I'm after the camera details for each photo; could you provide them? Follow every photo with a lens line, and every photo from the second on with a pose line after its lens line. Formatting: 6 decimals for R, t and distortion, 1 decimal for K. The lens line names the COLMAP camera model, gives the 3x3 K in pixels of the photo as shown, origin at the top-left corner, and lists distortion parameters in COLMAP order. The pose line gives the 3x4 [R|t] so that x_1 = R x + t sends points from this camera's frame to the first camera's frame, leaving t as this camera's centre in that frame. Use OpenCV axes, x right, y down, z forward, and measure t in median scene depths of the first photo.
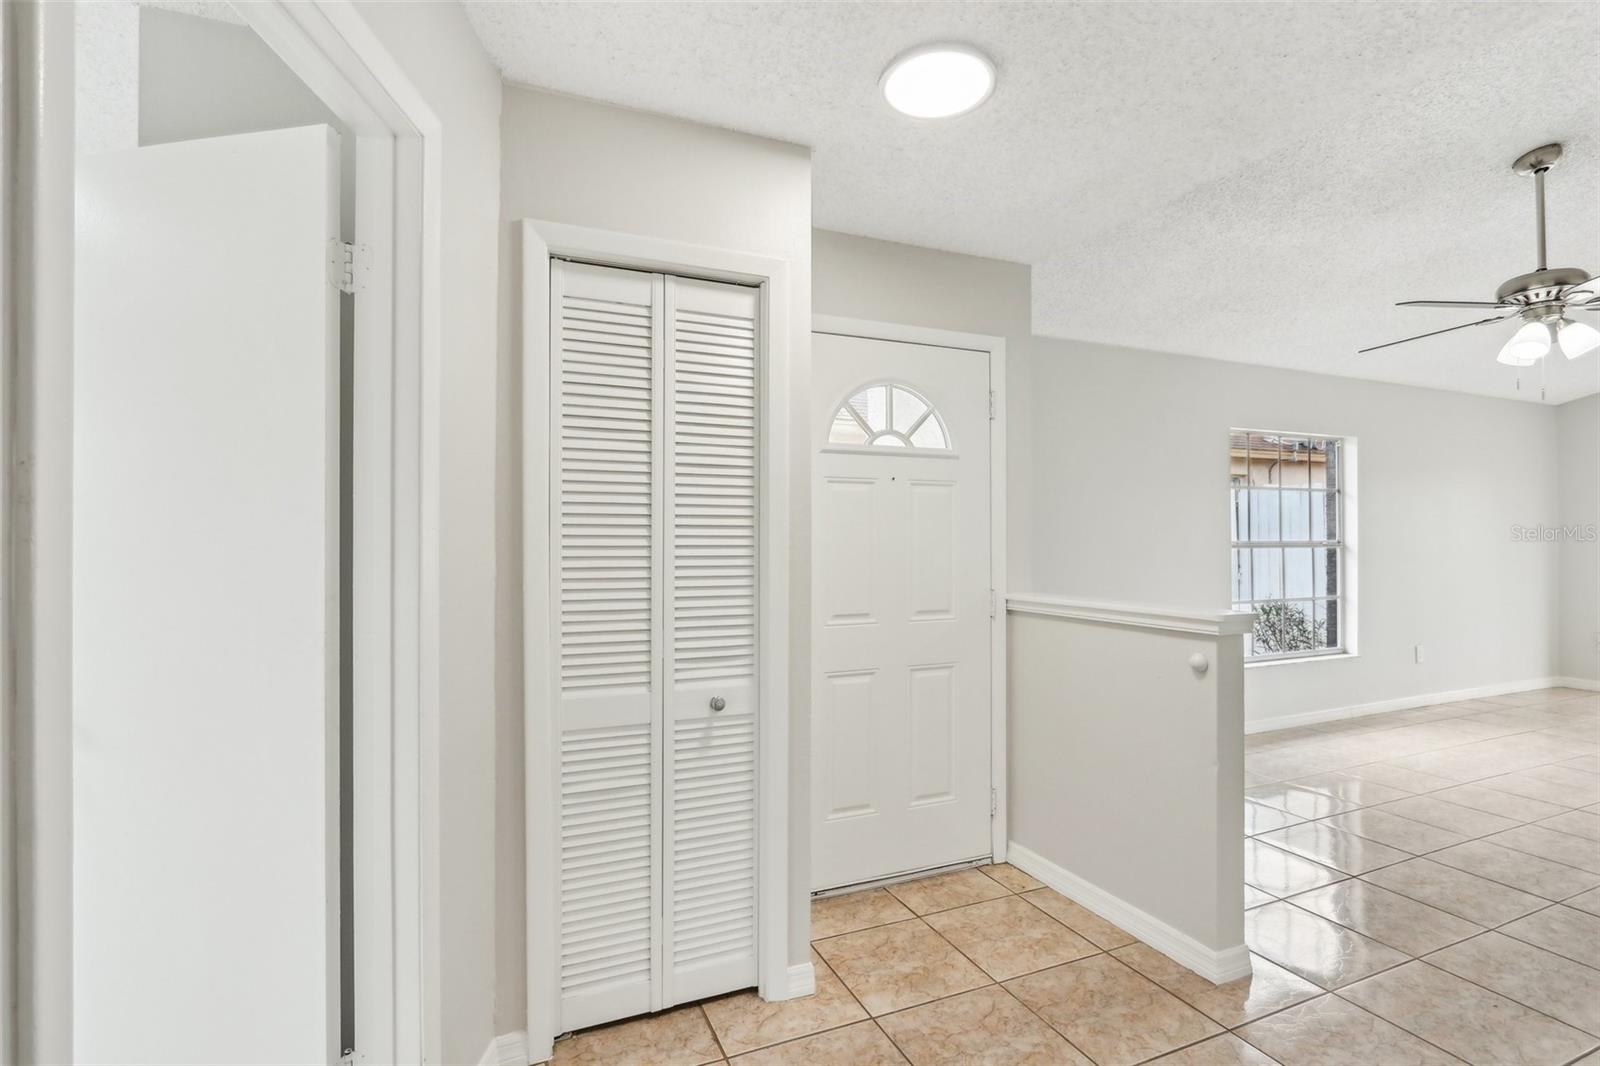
lens RADIAL K [[742.7, 0, 791.1], [0, 742.7, 528.3], [0, 0, 1]] dist [-0.011909, 0.002014]
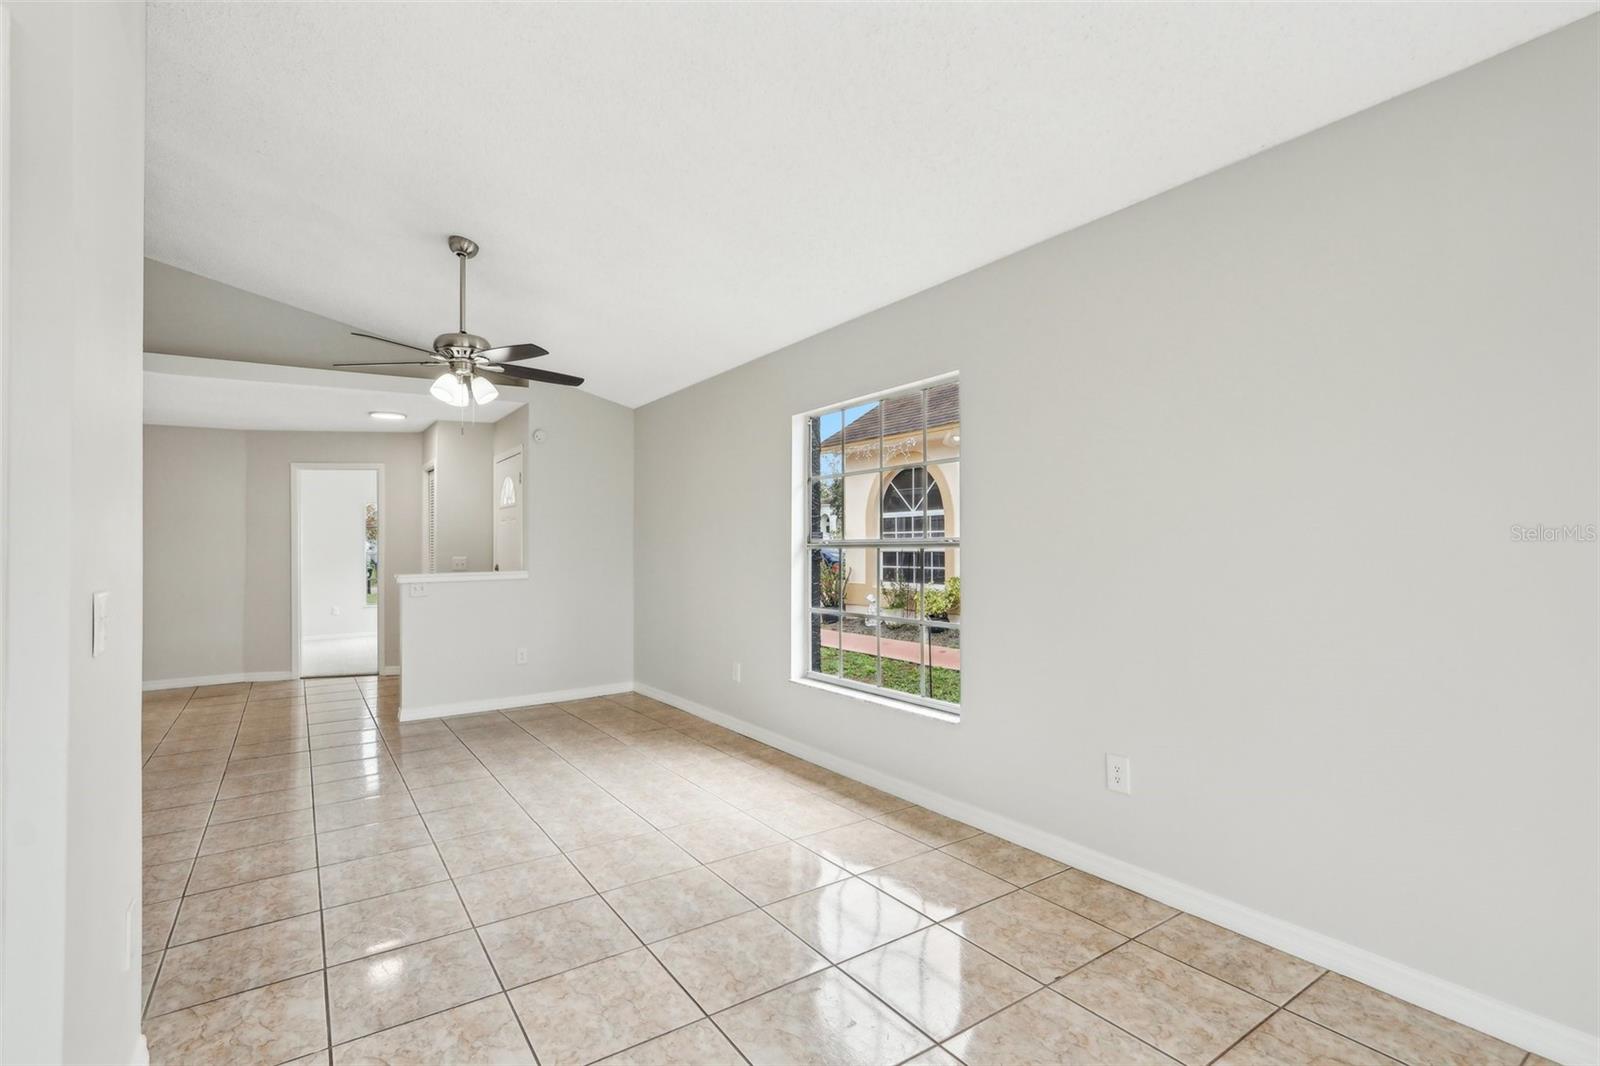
lens RADIAL K [[742.7, 0, 776.9], [0, 742.7, 533.3], [0, 0, 1]] dist [-0.011909, 0.002014]
pose [[0.179389, -0.014642, -0.983669, 1.941475], [0.031656, 0.999457, -0.009104, 0.022531], [0.983269, -0.029506, 0.179755, 1.070065]]
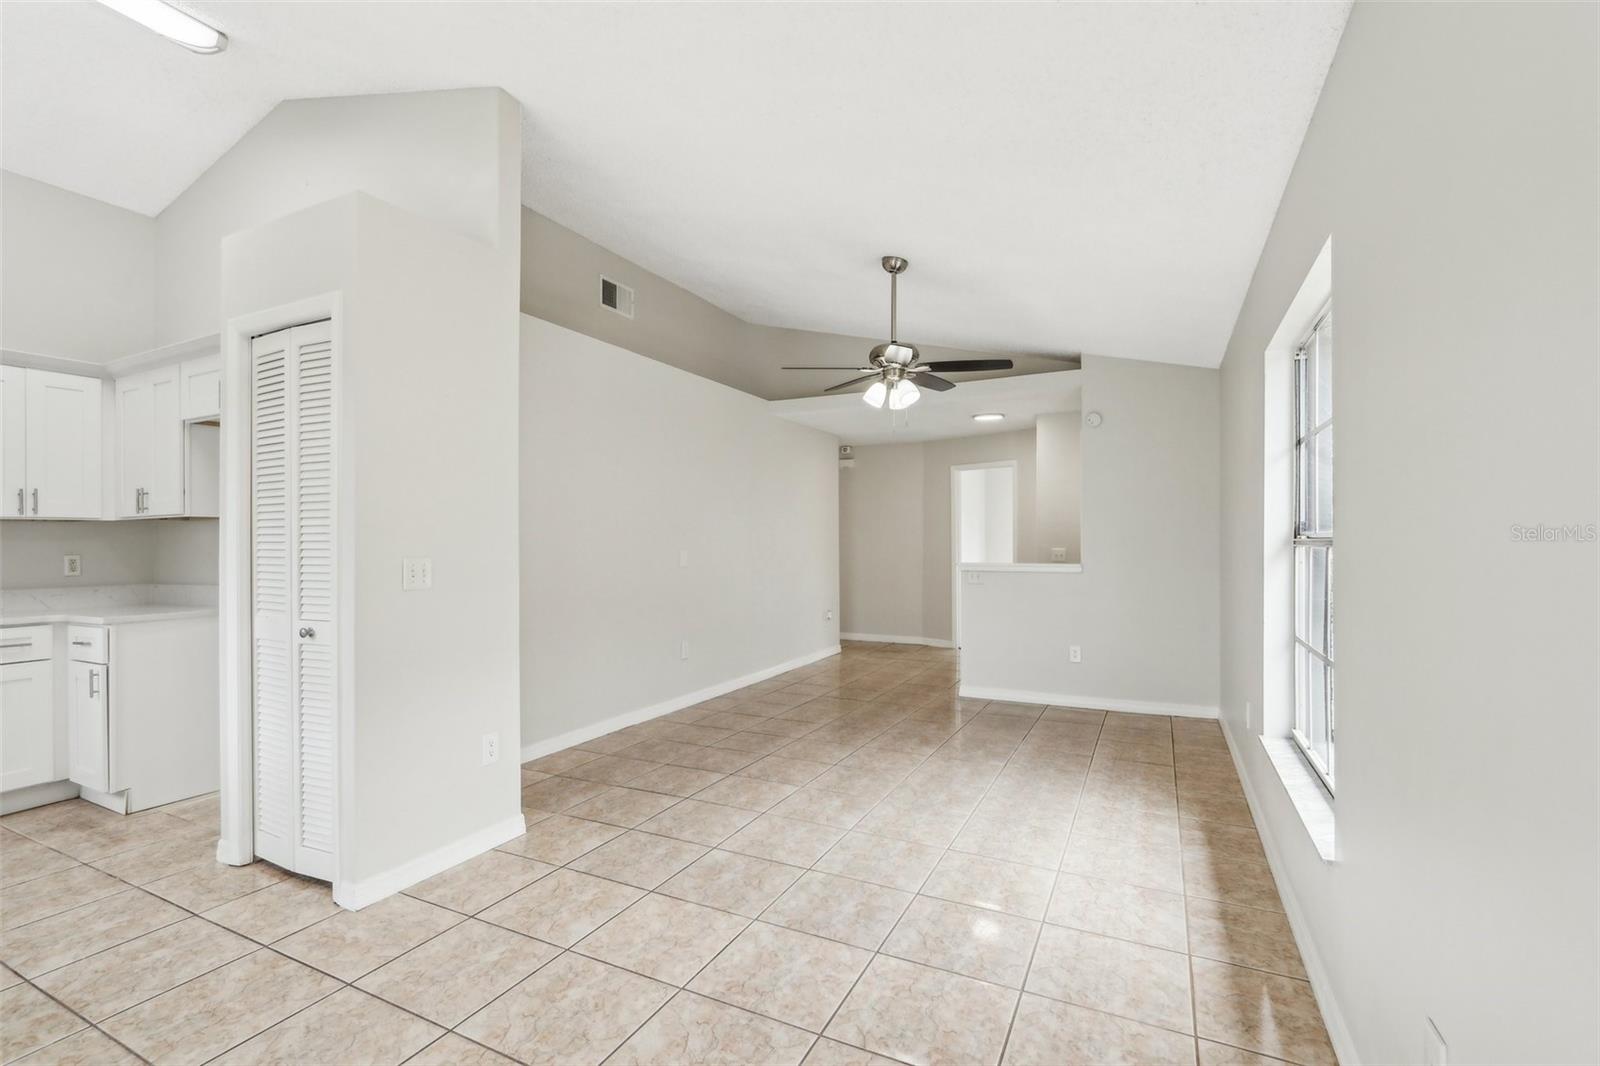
lens RADIAL K [[742.7, 0, 780.8], [0, 742.7, 532.8], [0, 0, 1]] dist [-0.011909, 0.002014]
pose [[-0.767466, -0.005787, -0.641064, 1.708051], [0.011127, 0.999688, -0.022346, 0.033137], [0.640993, -0.024283, -0.767162, 1.587223]]
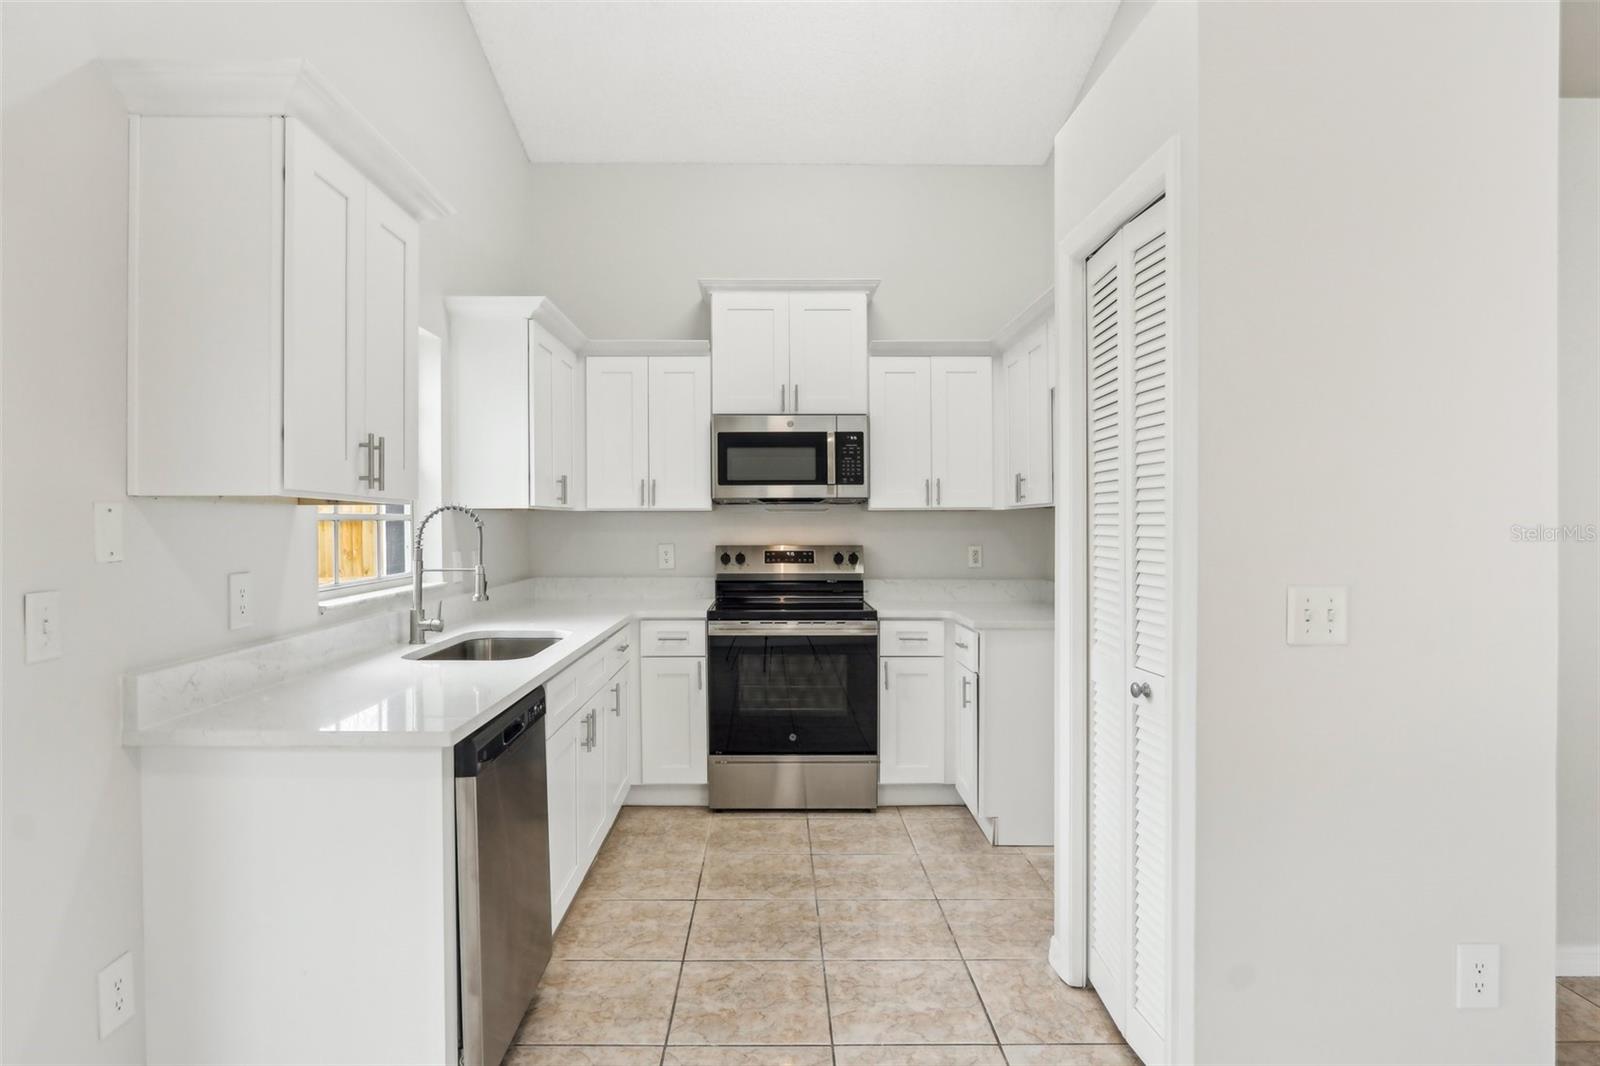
lens RADIAL K [[870.3, 0, 758.4], [0, 870.3, 526.4], [0, 0, 1]] dist [-0.018626, -0.000595]
pose [[-0.916204, -0.005134, 0.400680, 1.602553], [-0.007202, 0.999967, -0.003655, 0.009354], [-0.400648, -0.006235, -0.916211, 1.334250]]
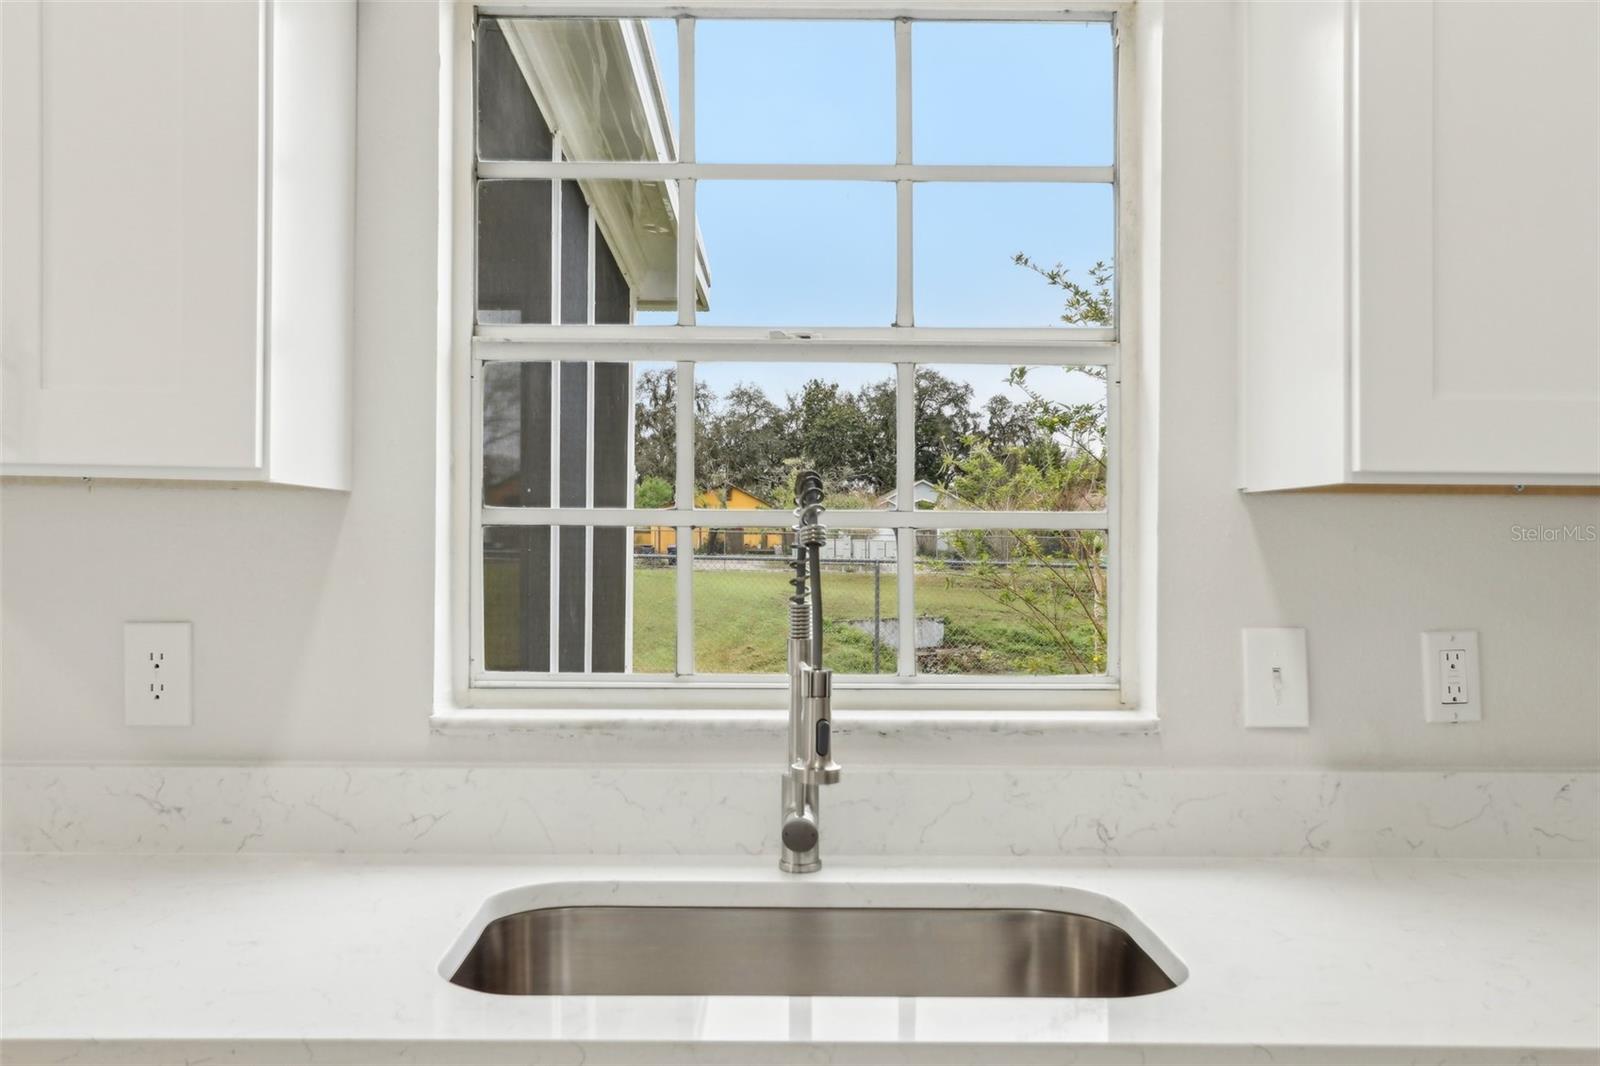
lens RADIAL K [[1362.7, 0, 762.5], [0, 1362.7, 528.5], [0, 0, 1]] dist [0.006493, 0.008245]
pose [[0.384827, 0.005975, 0.922970, 1.785568], [-0.018160, 0.999834, 0.001100, 0.003669], [-0.922810, -0.017185, 0.384871, 0.574729]]
